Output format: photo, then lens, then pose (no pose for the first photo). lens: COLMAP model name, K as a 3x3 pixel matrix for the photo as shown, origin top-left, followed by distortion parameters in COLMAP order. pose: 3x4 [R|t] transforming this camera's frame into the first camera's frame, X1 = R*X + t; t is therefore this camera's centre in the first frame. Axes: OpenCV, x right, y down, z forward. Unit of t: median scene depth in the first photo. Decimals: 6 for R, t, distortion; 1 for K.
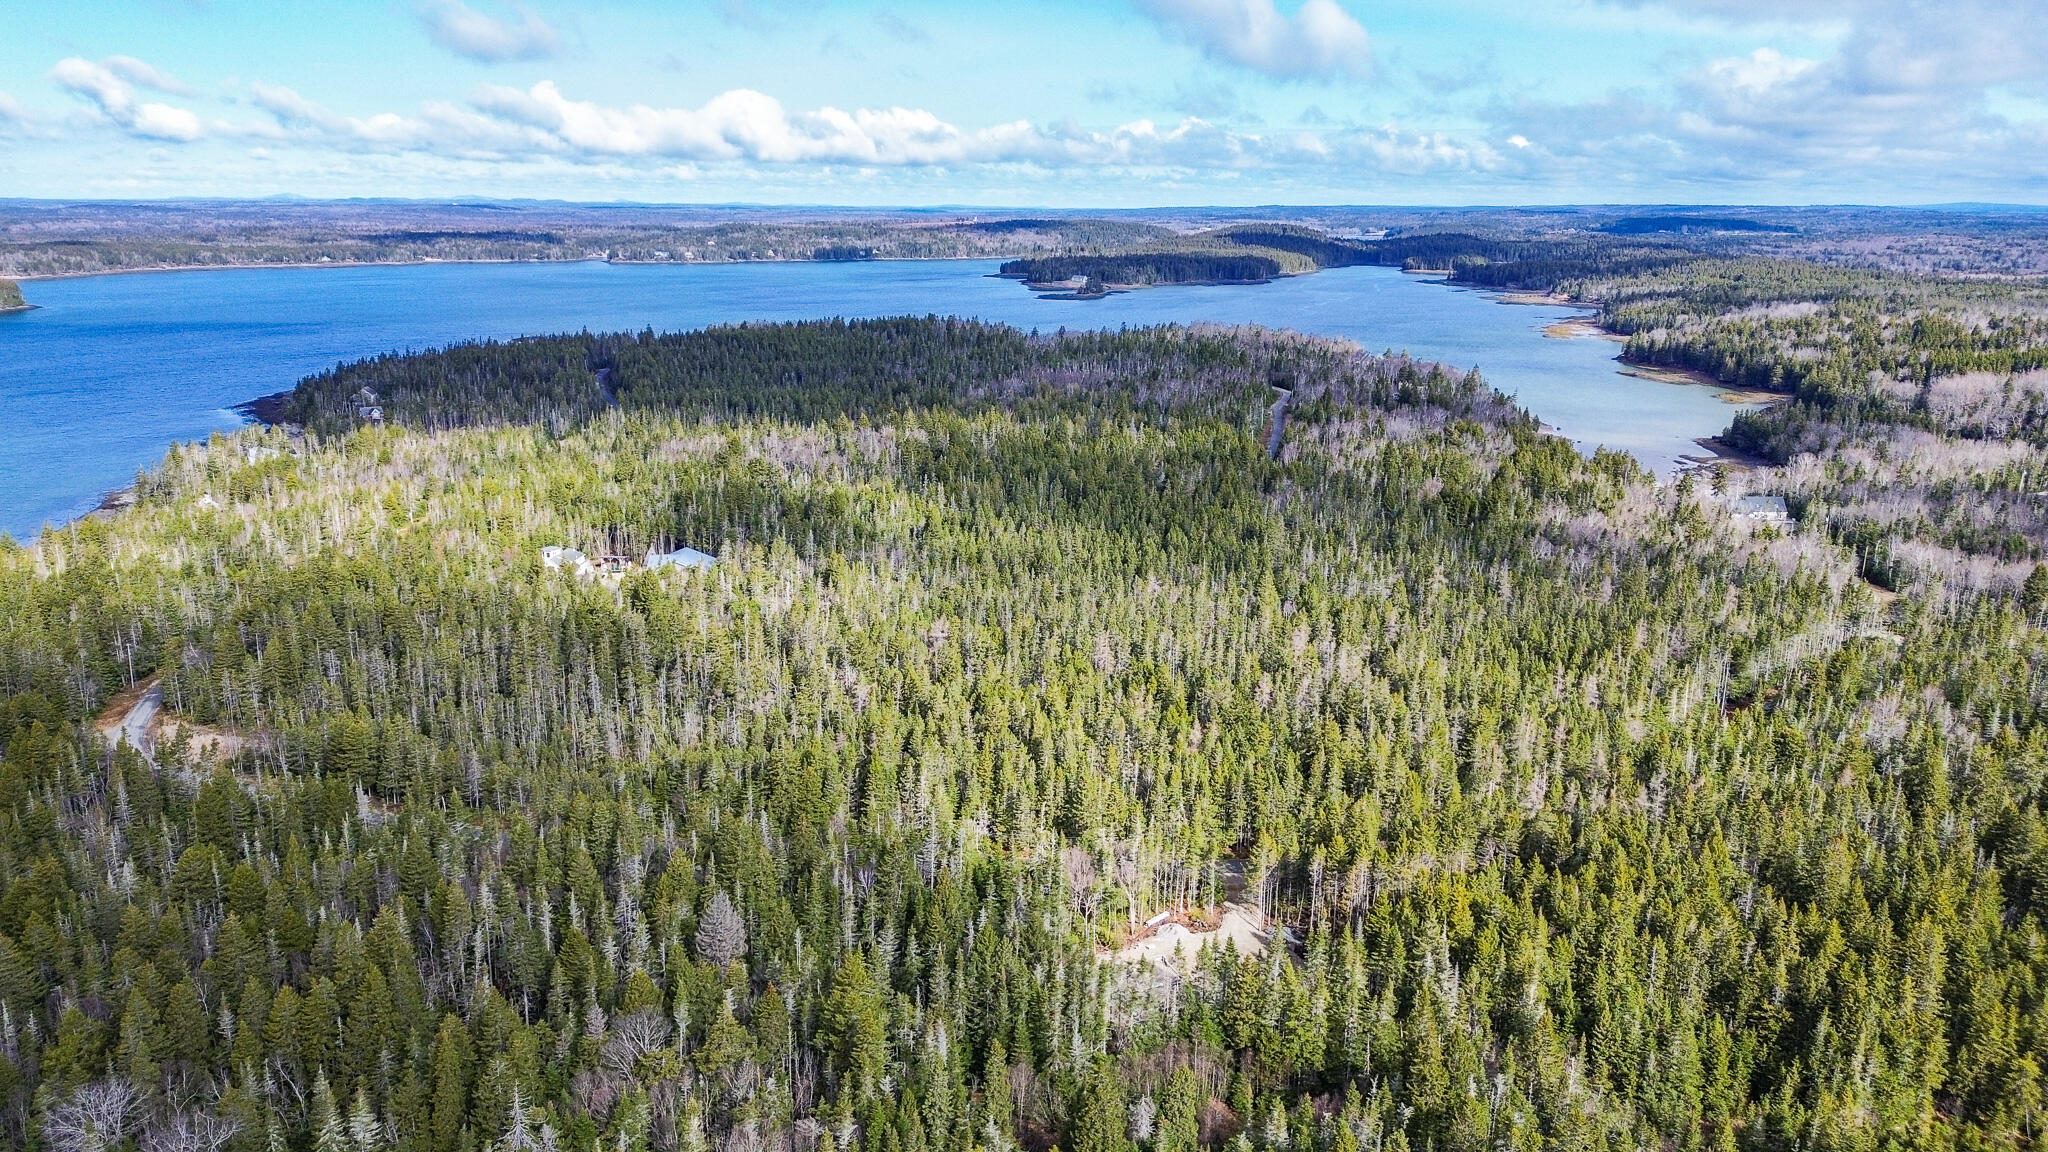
lens RADIAL K [[1434.6, 0, 1029.2], [0, 1434.6, 573.3], [0, 0, 1]] dist [0.071956, -0.070065]
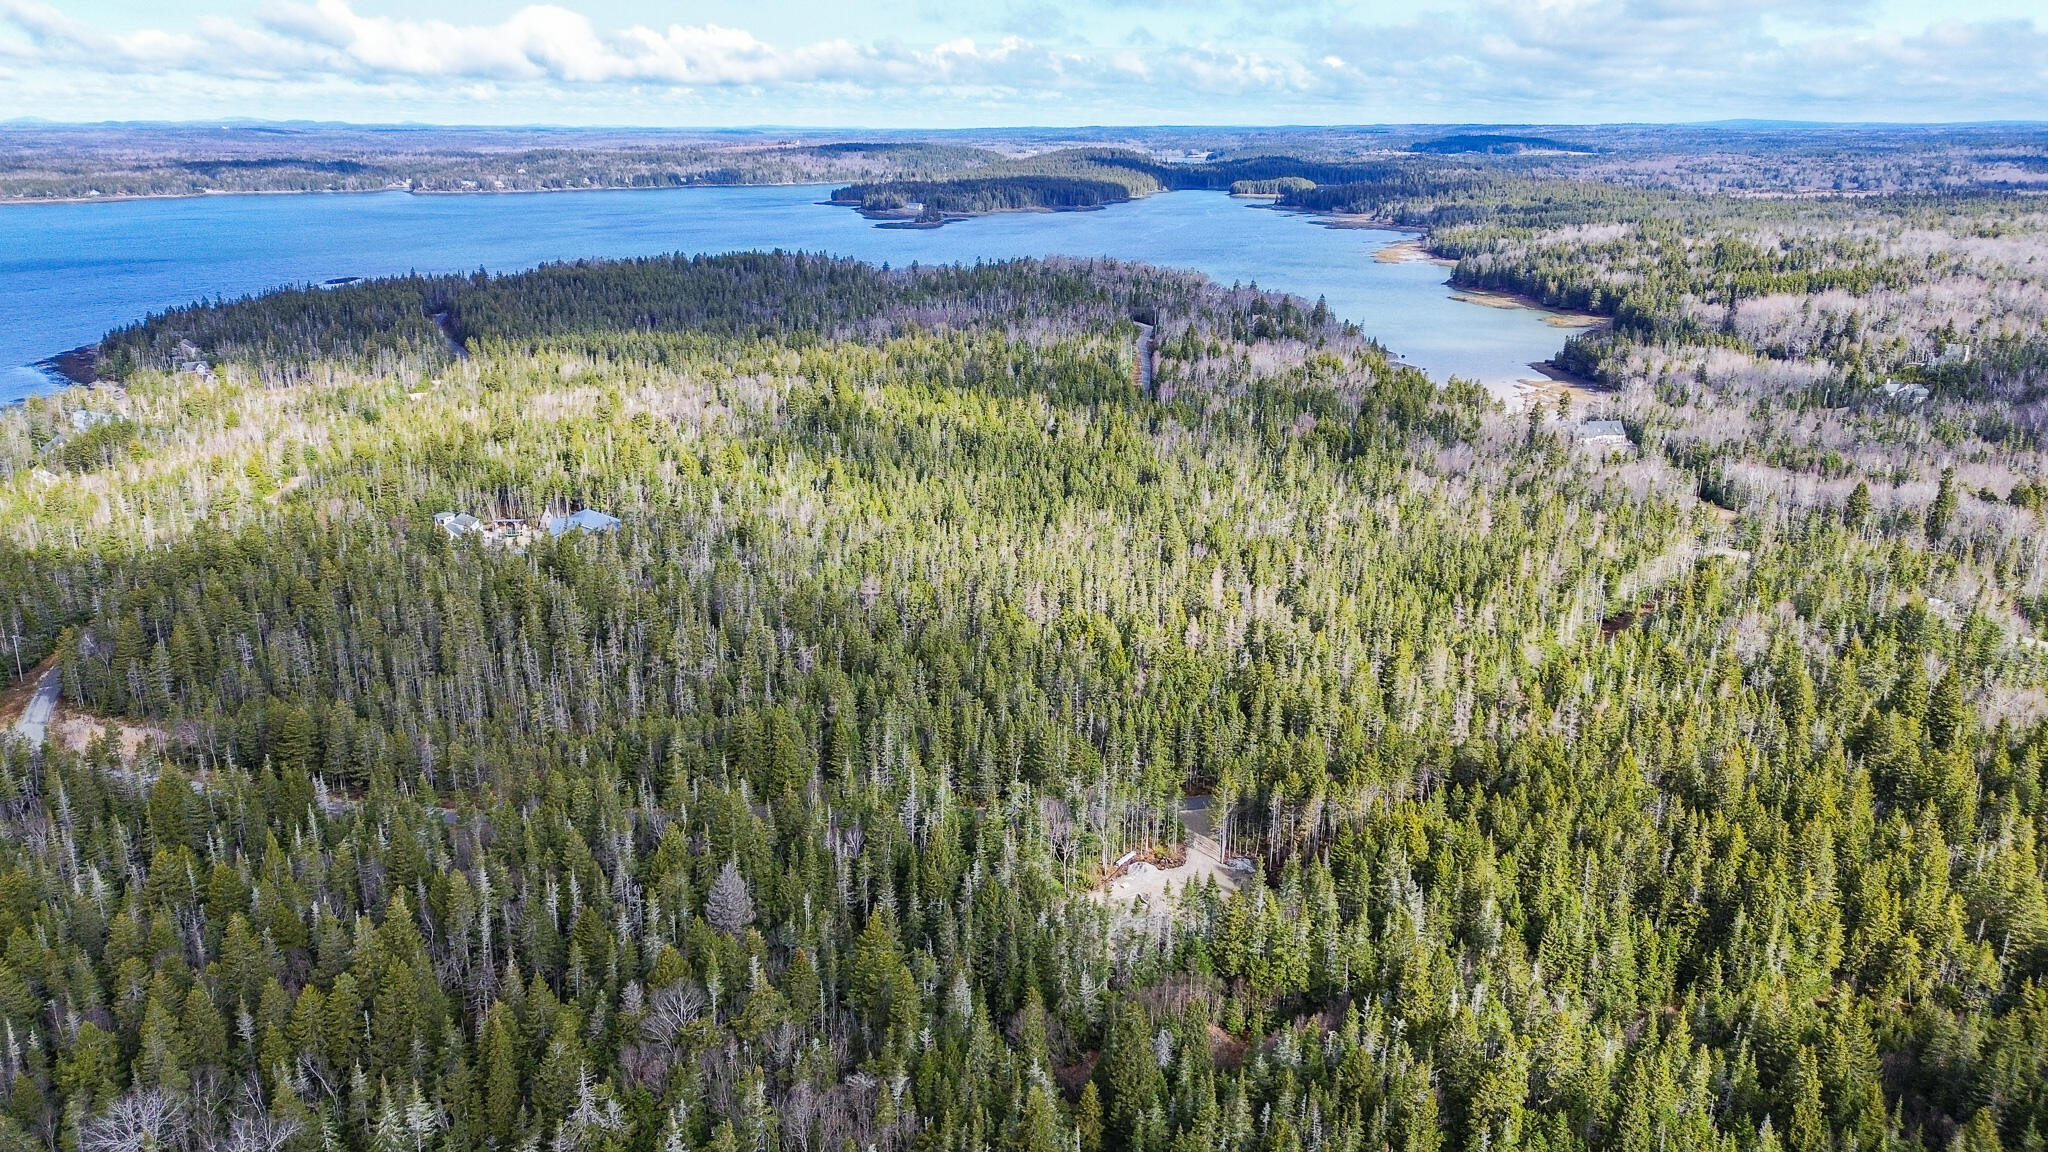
lens RADIAL K [[1434.6, 0, 1029.2], [0, 1434.6, 573.3], [0, 0, 1]] dist [0.071956, -0.070065]
pose [[0.992737, -0.040754, 0.113192, -0.066763], [0.034964, 0.997999, 0.052682, -0.020217], [-0.115113, -0.048342, 0.992175, -0.023270]]
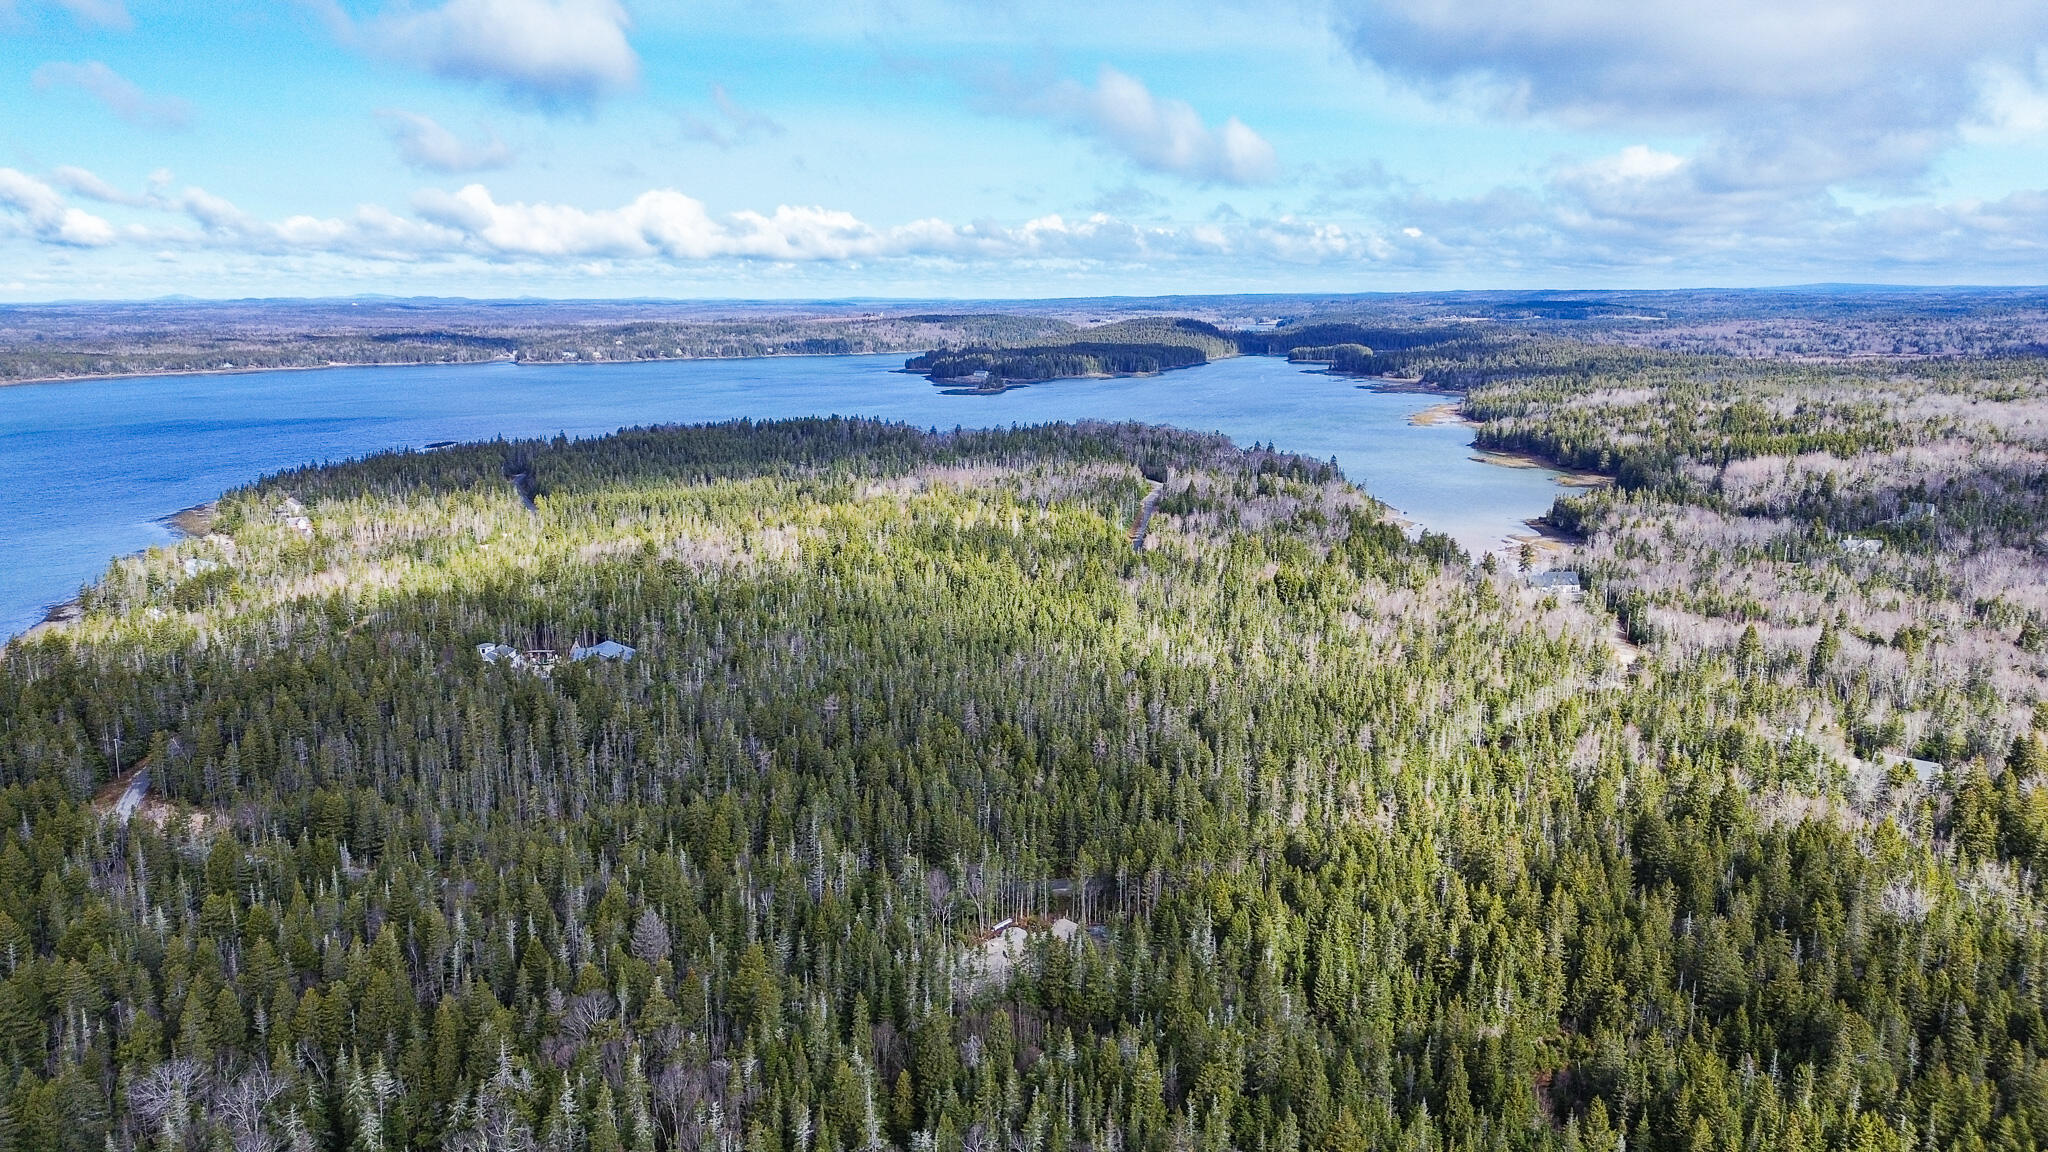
lens RADIAL K [[1434.6, 0, 1029.2], [0, 1434.6, 573.3], [0, 0, 1]] dist [0.071956, -0.070065]
pose [[0.997928, -0.024458, 0.059503, 0.032478], [0.027936, 0.997906, -0.058343, 0.005911], [-0.057951, 0.059884, 0.996522, -0.194185]]
